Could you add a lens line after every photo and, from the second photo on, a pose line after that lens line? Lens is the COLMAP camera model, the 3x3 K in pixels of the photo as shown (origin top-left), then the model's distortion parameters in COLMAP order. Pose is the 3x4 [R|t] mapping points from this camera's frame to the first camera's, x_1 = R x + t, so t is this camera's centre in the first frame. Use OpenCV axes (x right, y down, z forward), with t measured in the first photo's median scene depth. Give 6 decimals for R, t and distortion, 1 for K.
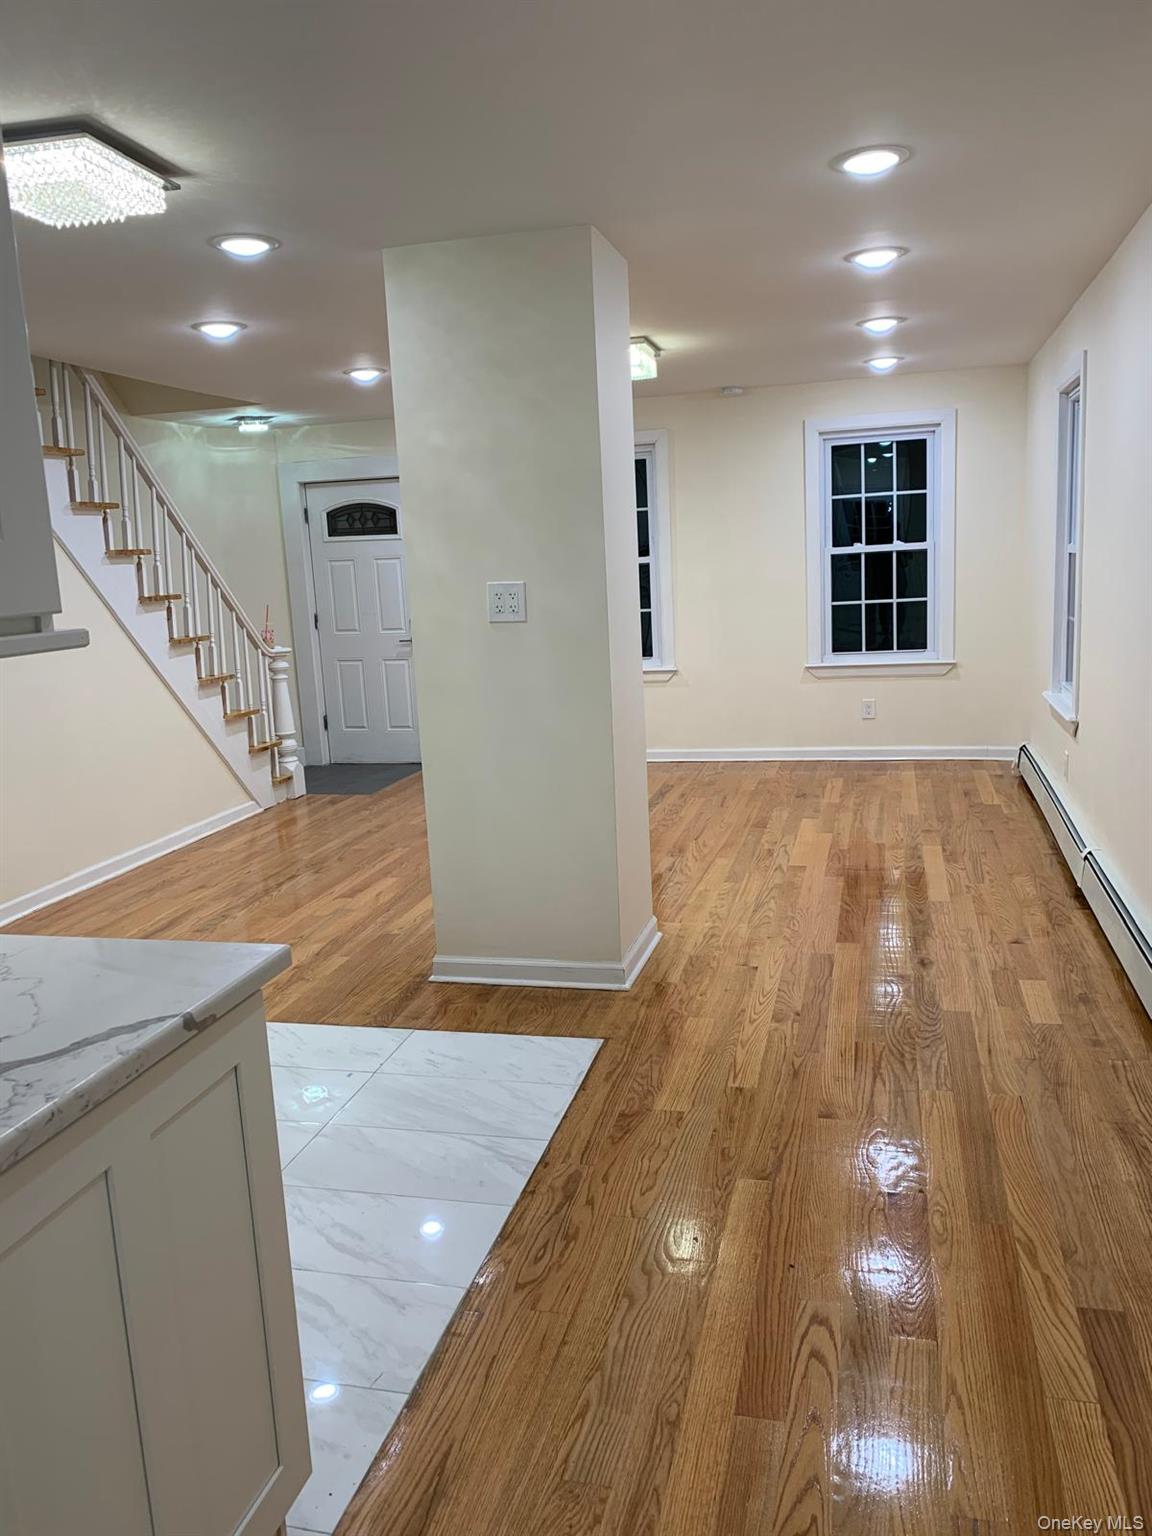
lens RADIAL K [[1174.0, 0, 573.8], [0, 1174.0, 760.9], [0, 0, 1]] dist [0.040220, -0.038113]
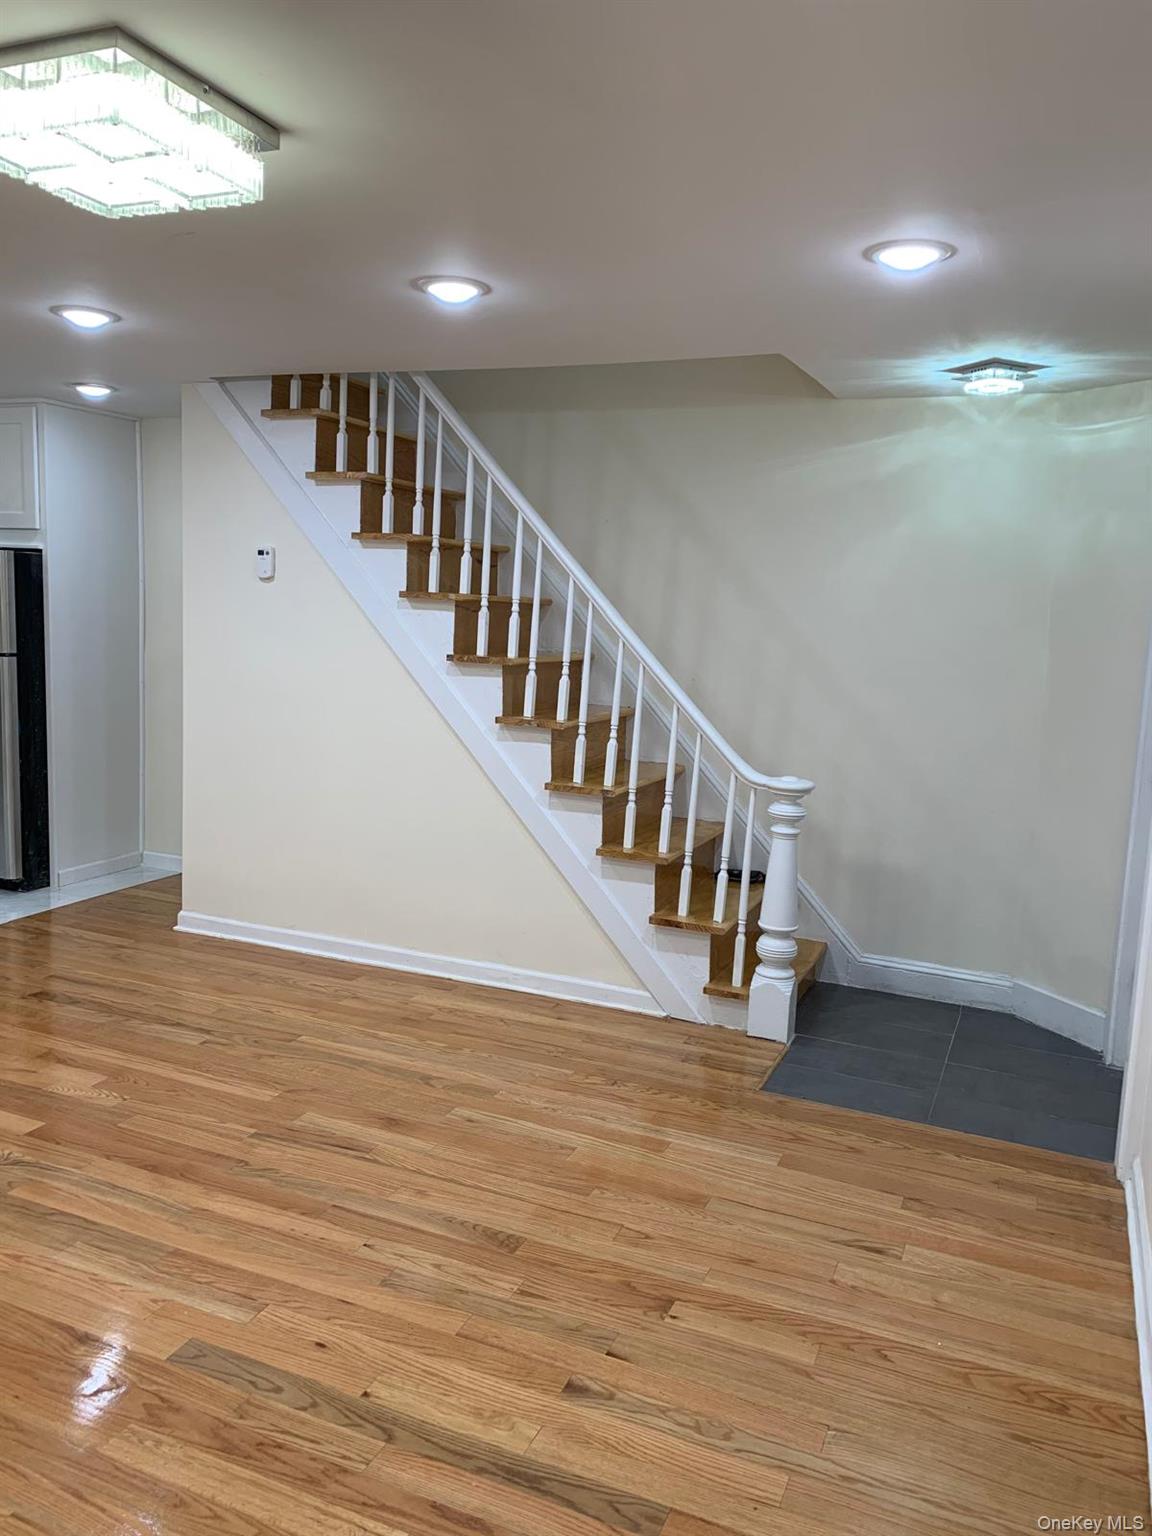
lens RADIAL K [[1173.6, 0, 570.1], [0, 1173.6, 764.8], [0, 0, 1]] dist [0.001366, -0.000637]
pose [[-0.147513, 0.181780, -0.972212, 0.343006], [-0.206584, 0.955622, 0.210023, -0.218344], [0.967245, 0.231825, -0.103413, 1.038238]]
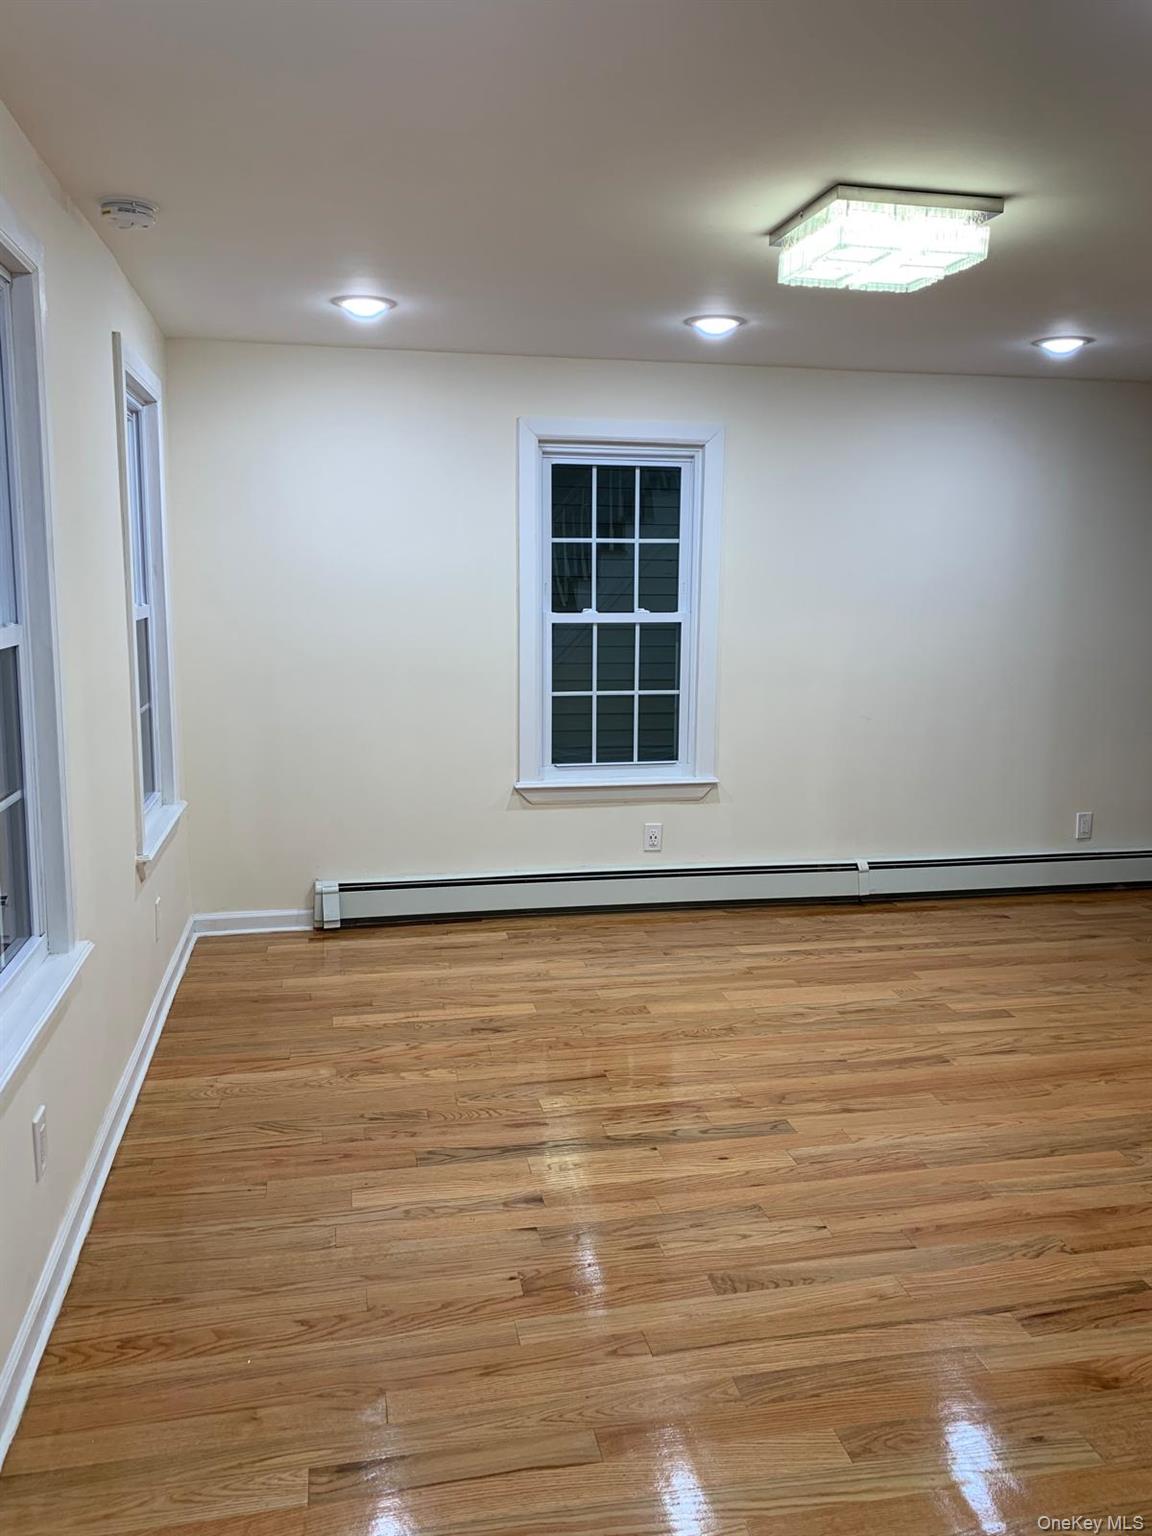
lens RADIAL K [[1160.0, 0, 567.2], [0, 1160.0, 719.6], [0, 0, 1]] dist [0.083488, -0.125047]
pose [[-0.443699, -0.060142, 0.894156, -0.335653], [0.171026, 0.973726, 0.150360, -0.203234], [-0.879706, 0.219638, -0.421755, 1.177462]]
